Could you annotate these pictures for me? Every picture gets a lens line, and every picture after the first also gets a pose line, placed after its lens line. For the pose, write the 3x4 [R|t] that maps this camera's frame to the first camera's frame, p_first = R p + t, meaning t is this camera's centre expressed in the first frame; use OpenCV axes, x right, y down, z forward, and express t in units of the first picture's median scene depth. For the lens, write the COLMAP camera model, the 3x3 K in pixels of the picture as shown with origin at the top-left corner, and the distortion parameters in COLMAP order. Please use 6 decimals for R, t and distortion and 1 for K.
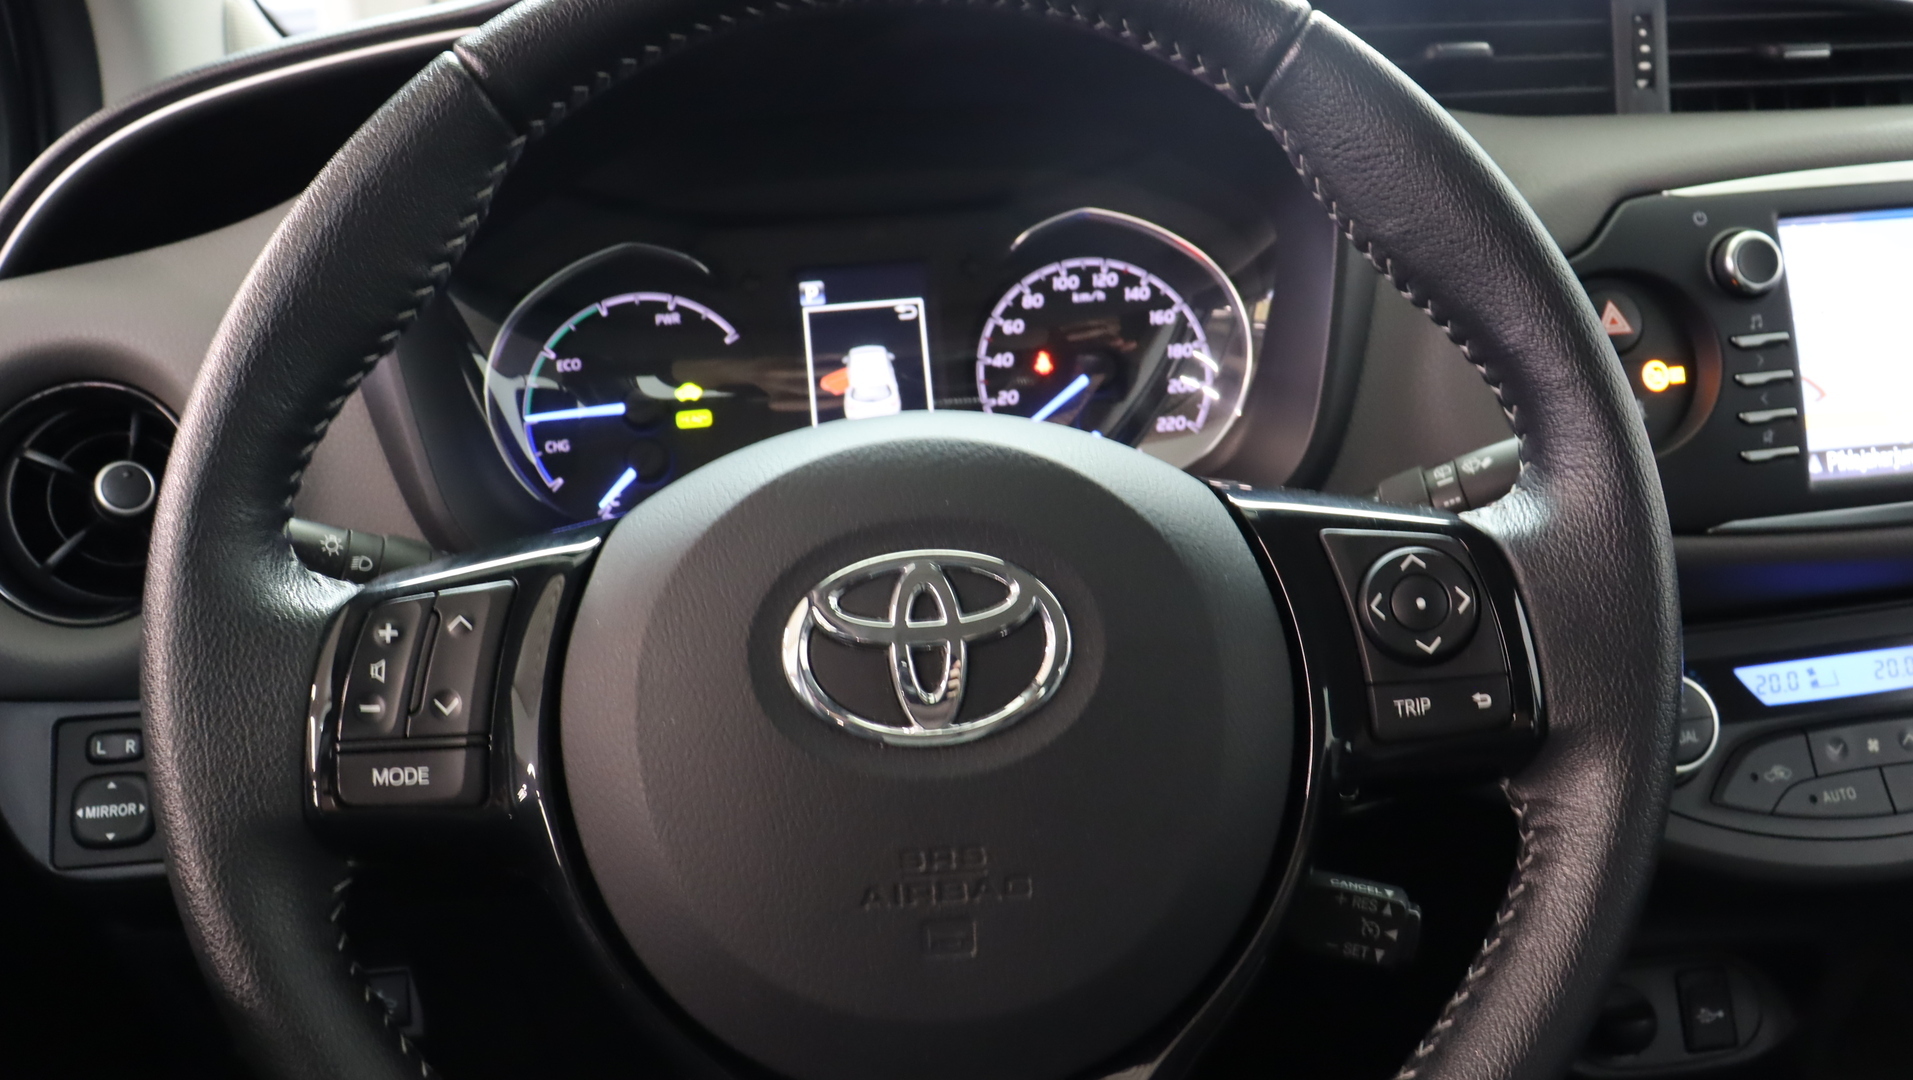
lens RADIAL K [[1602.5, 0, 973.5], [0, 1602.5, 544.5], [0, 0, 1]] dist [-0.162295, 0.111782]
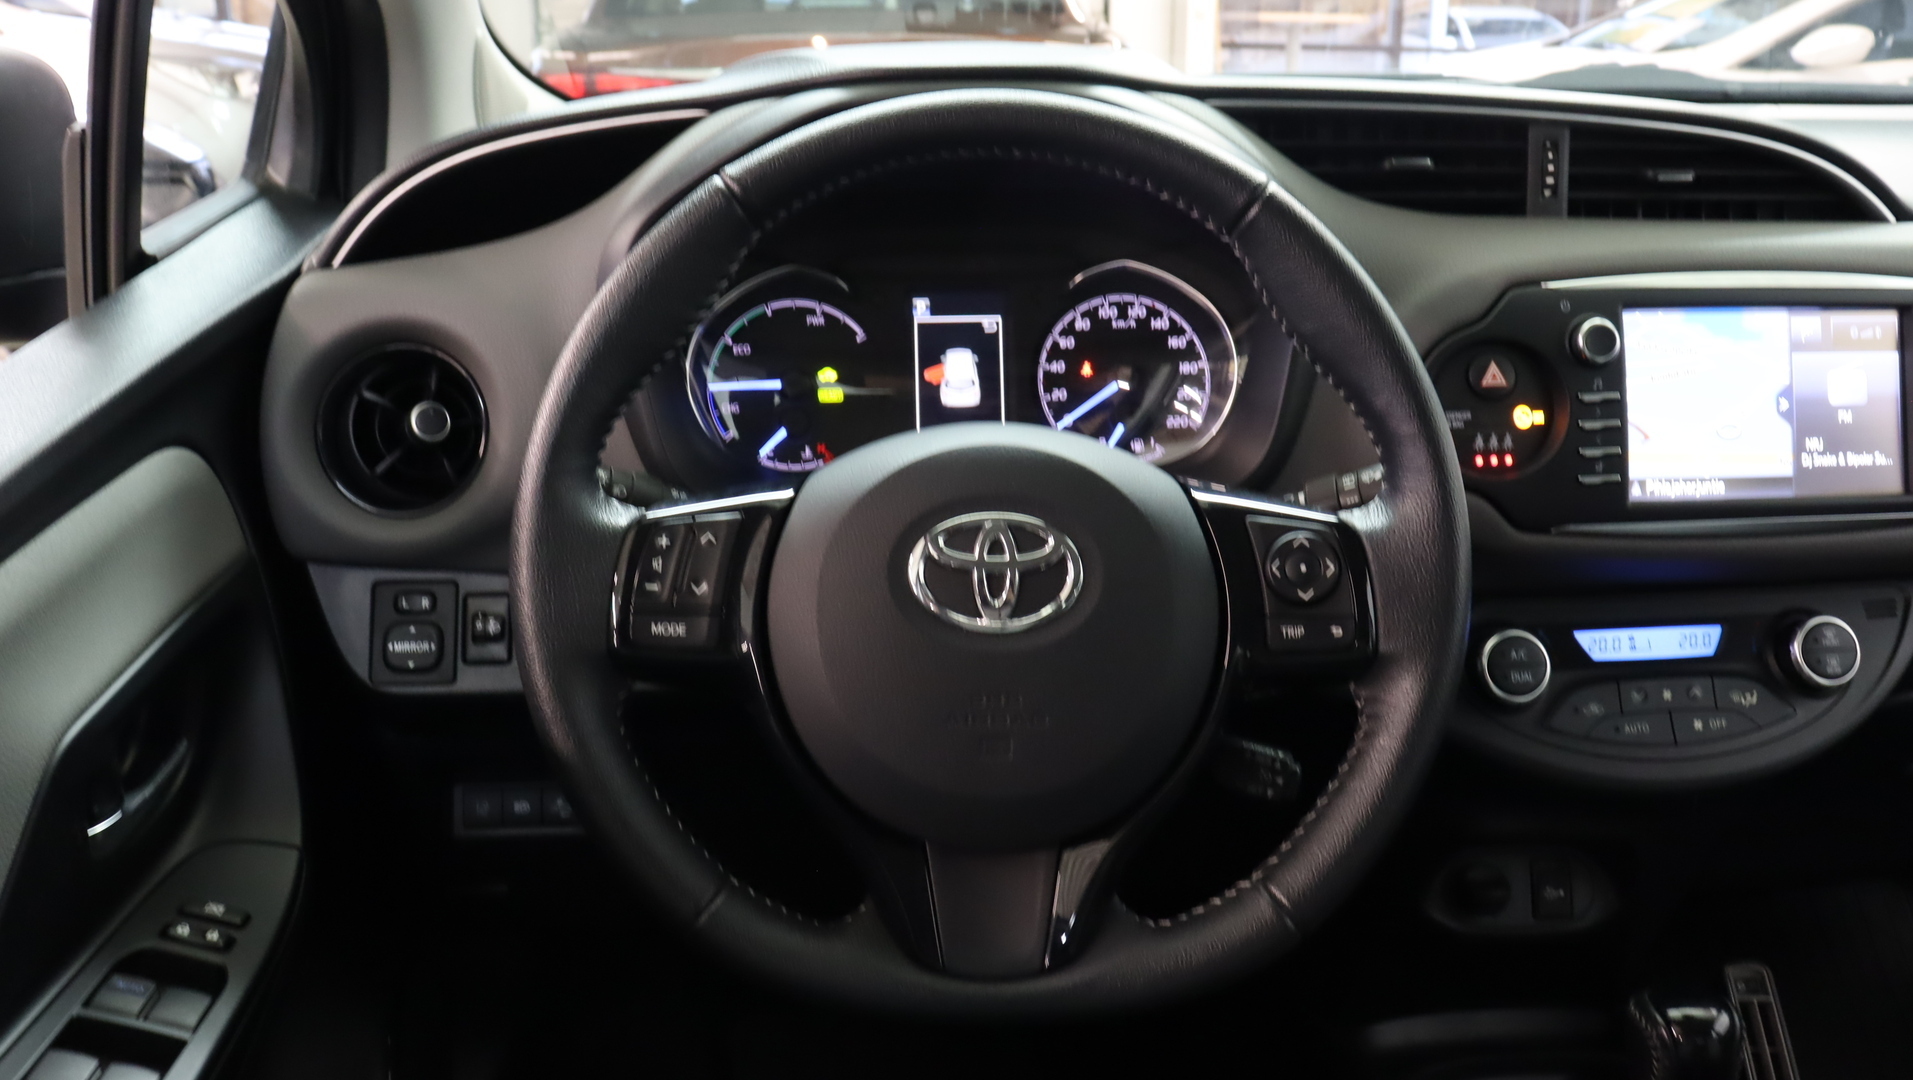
lens RADIAL K [[1602.5, 0, 953.4], [0, 1602.5, 540.8], [0, 0, 1]] dist [-0.162295, 0.111782]
pose [[0.996643, 0.071274, -0.040272, -0.004813], [-0.069361, 0.996481, 0.047066, -0.025974], [0.043485, -0.044115, 0.998080, -0.386558]]
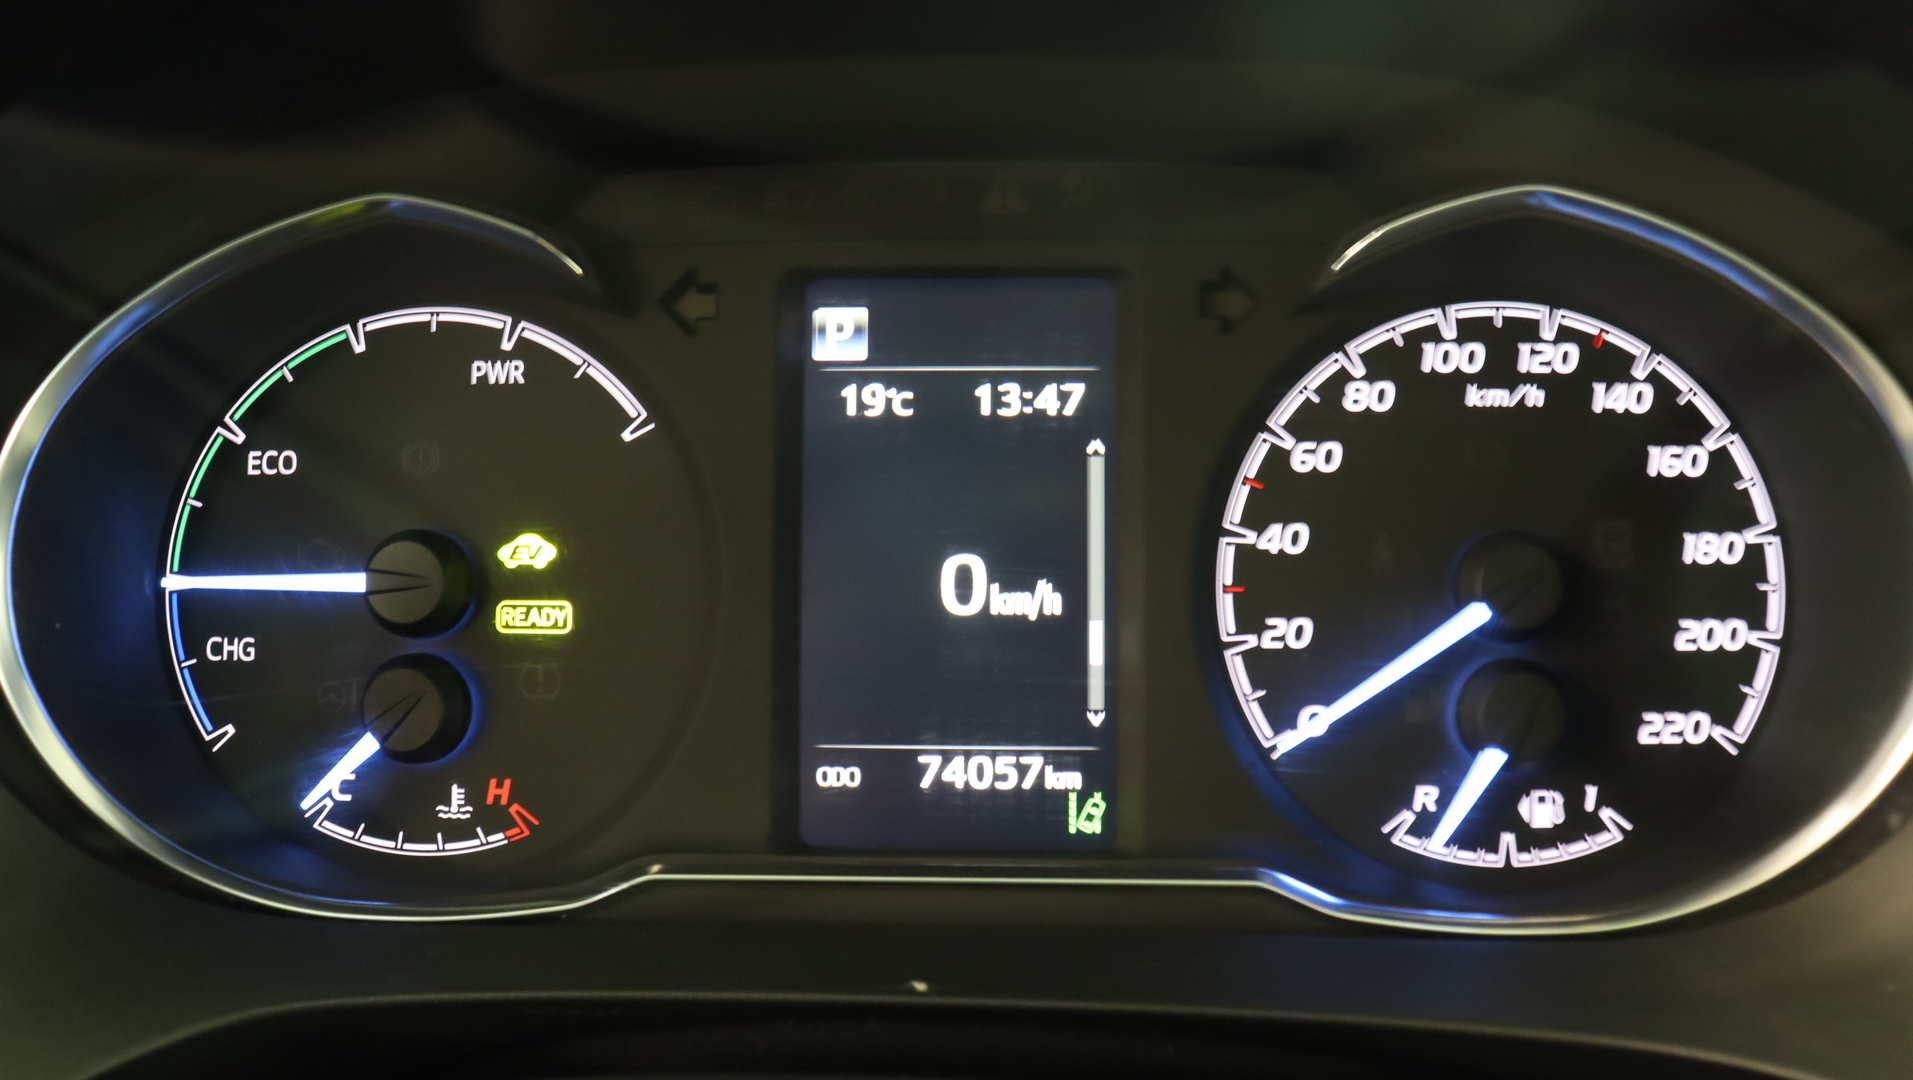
lens RADIAL K [[1602.5, 0, 955.5], [0, 1602.5, 523.3], [0, 0, 1]] dist [-0.162295, 0.111782]
pose [[0.987480, 0.095151, -0.125812, -0.013899], [-0.087569, 0.994068, 0.064496, -0.142421], [0.131203, -0.052671, 0.989955, 0.604393]]
